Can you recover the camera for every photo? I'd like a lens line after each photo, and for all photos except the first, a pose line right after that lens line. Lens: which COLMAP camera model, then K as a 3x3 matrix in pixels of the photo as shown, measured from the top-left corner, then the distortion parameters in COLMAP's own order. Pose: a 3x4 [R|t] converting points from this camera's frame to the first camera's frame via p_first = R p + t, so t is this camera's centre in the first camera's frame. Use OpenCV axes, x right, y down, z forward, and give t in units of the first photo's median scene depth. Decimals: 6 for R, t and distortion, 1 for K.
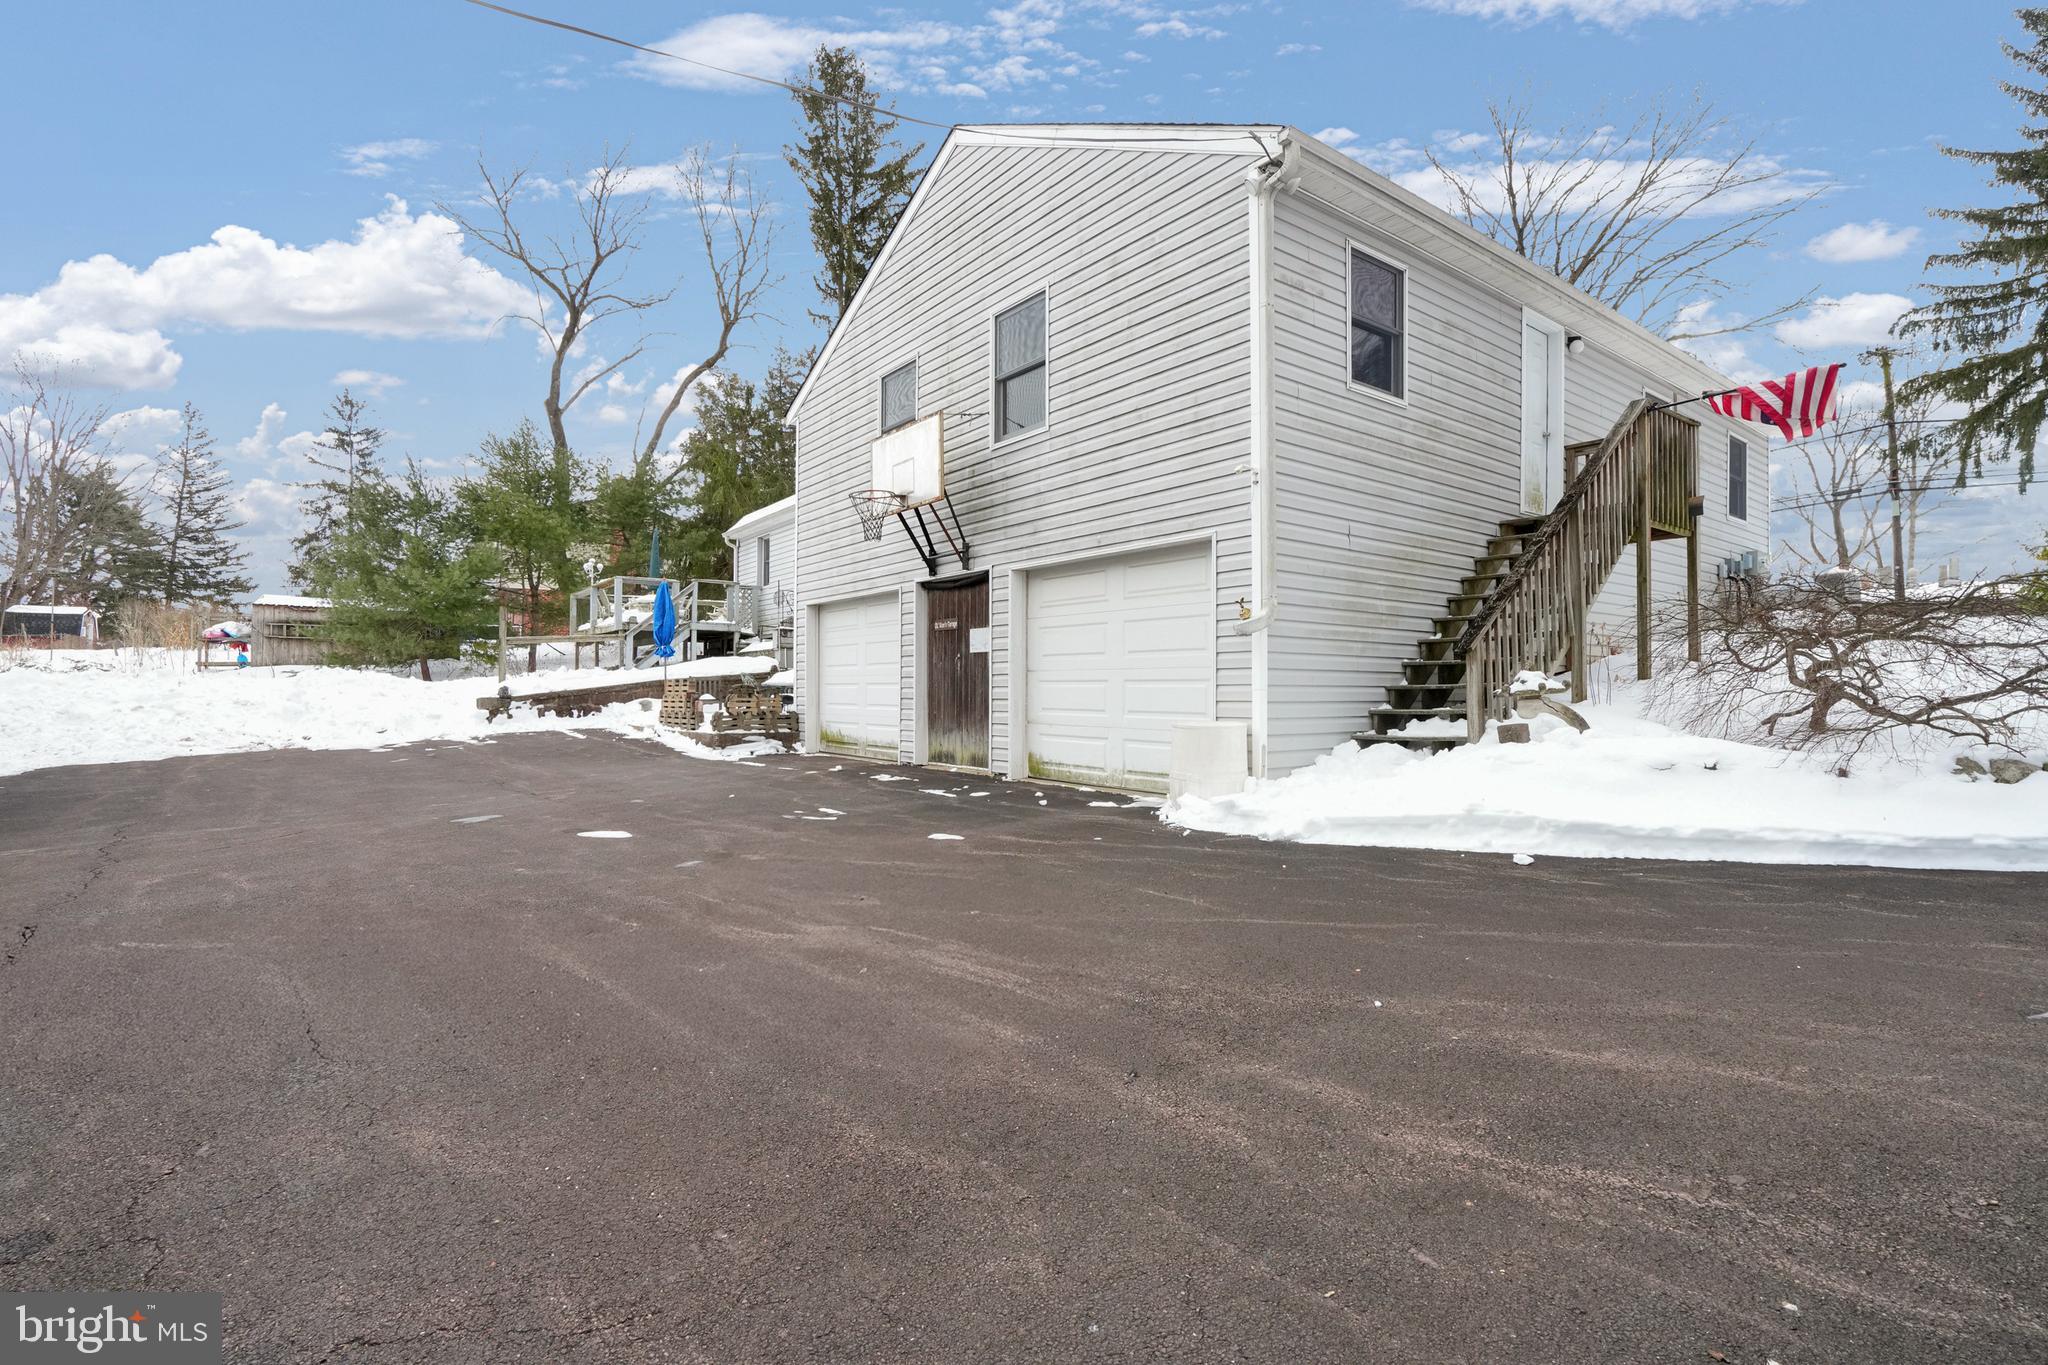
lens RADIAL K [[950.9, 0, 1083.8], [0, 950.9, 671.8], [0, 0, 1]] dist [-0.029274, 0.004716]
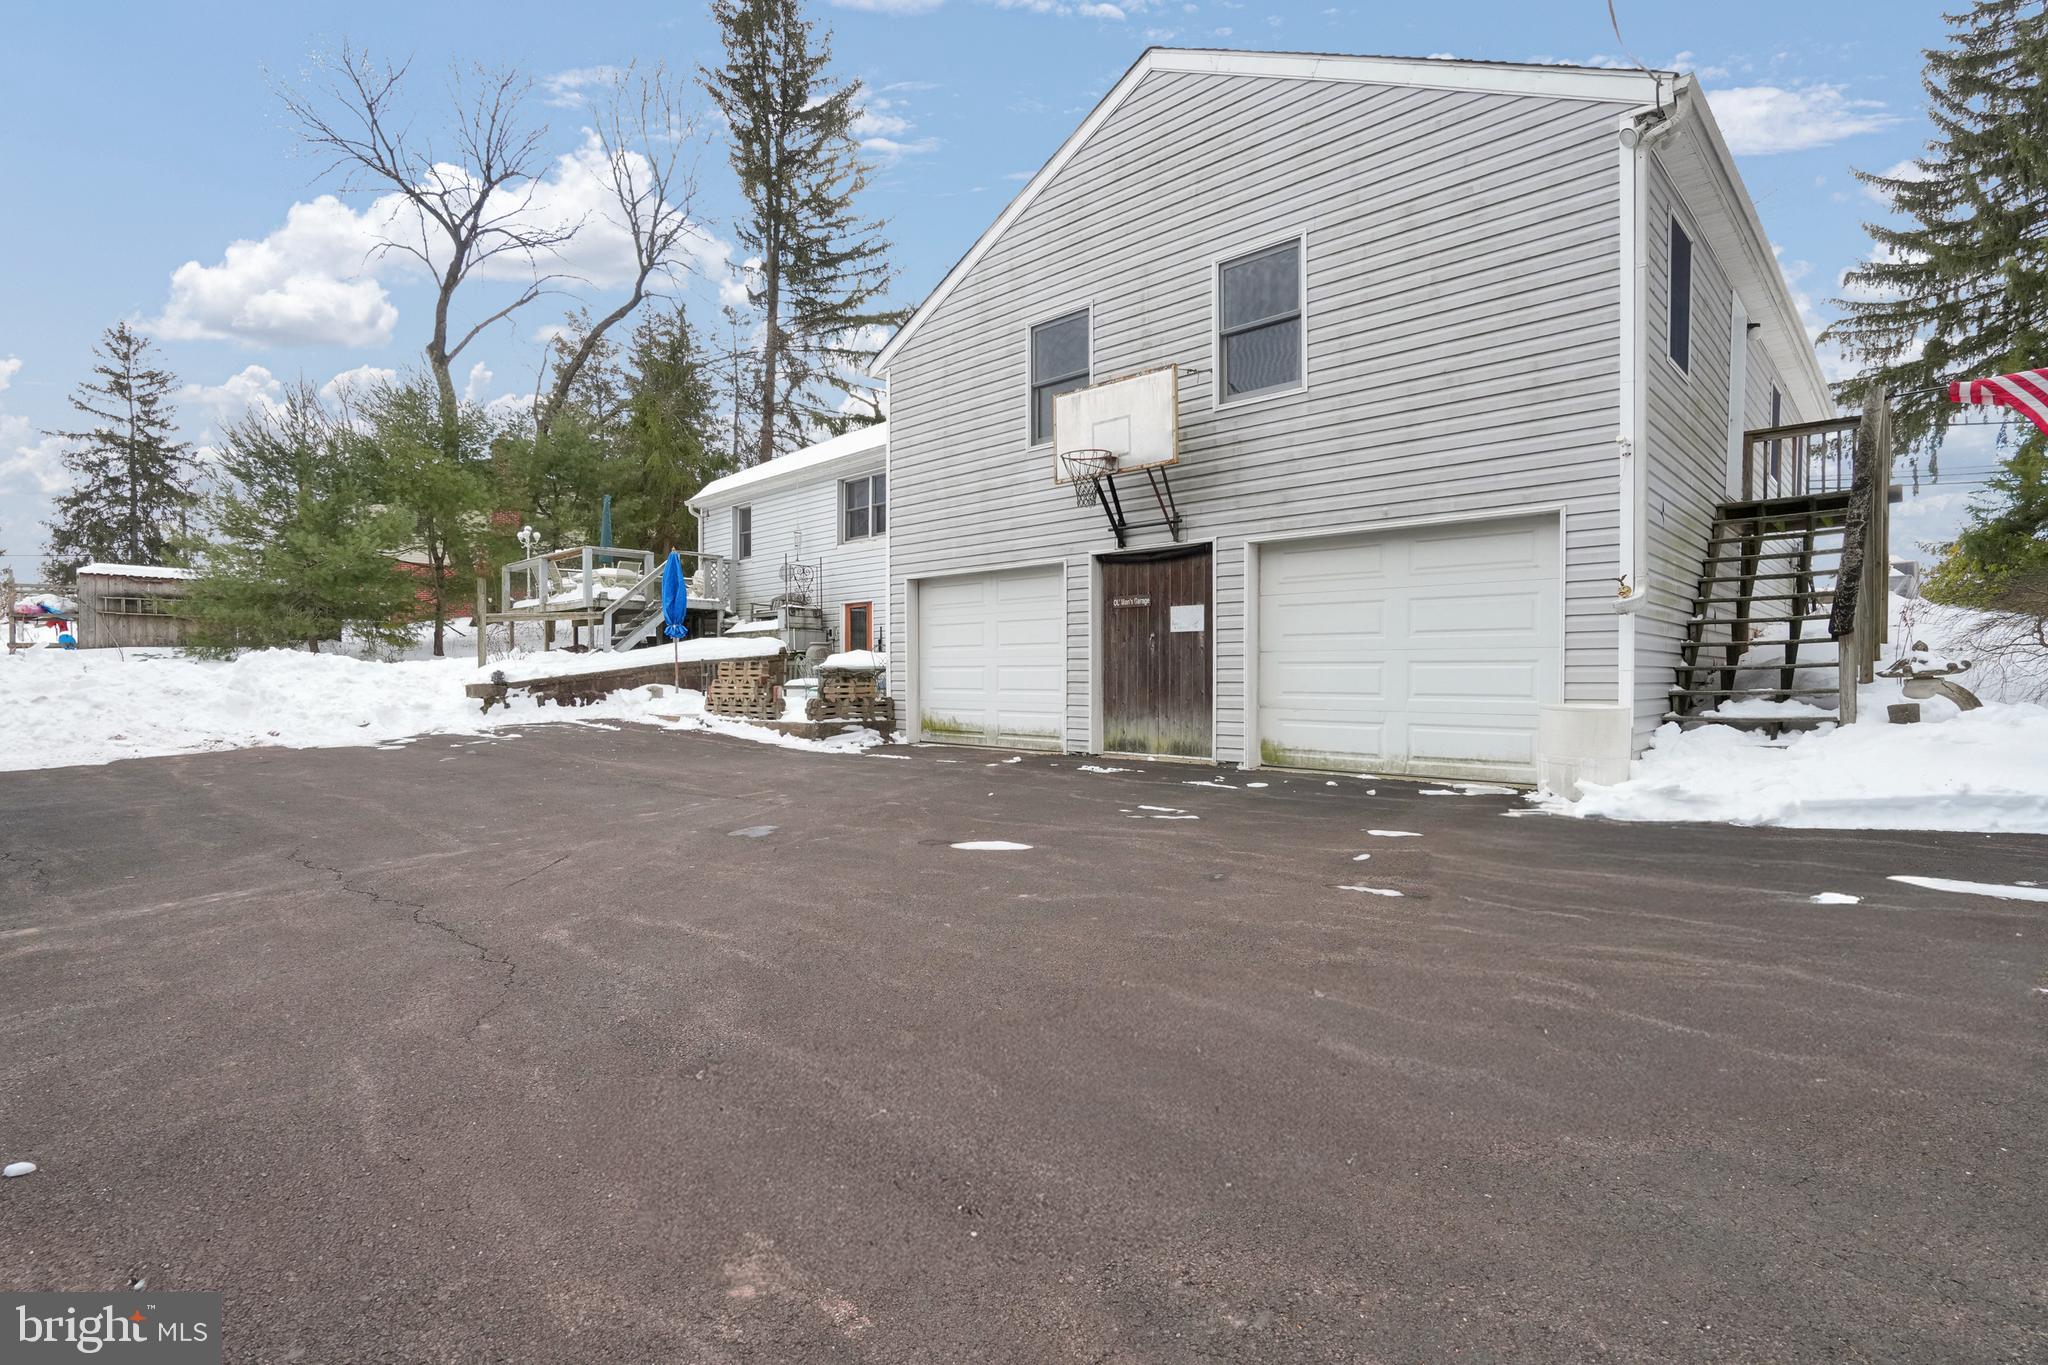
lens RADIAL K [[950.9, 0, 1024.3], [0, 950.9, 693.0], [0, 0, 1]] dist [-0.029274, 0.004716]
pose [[0.988062, -0.005235, 0.153965, -0.309475], [-0.000613, 0.999281, 0.037906, 0.003071], [-0.154053, -0.037548, 0.987349, 0.083565]]
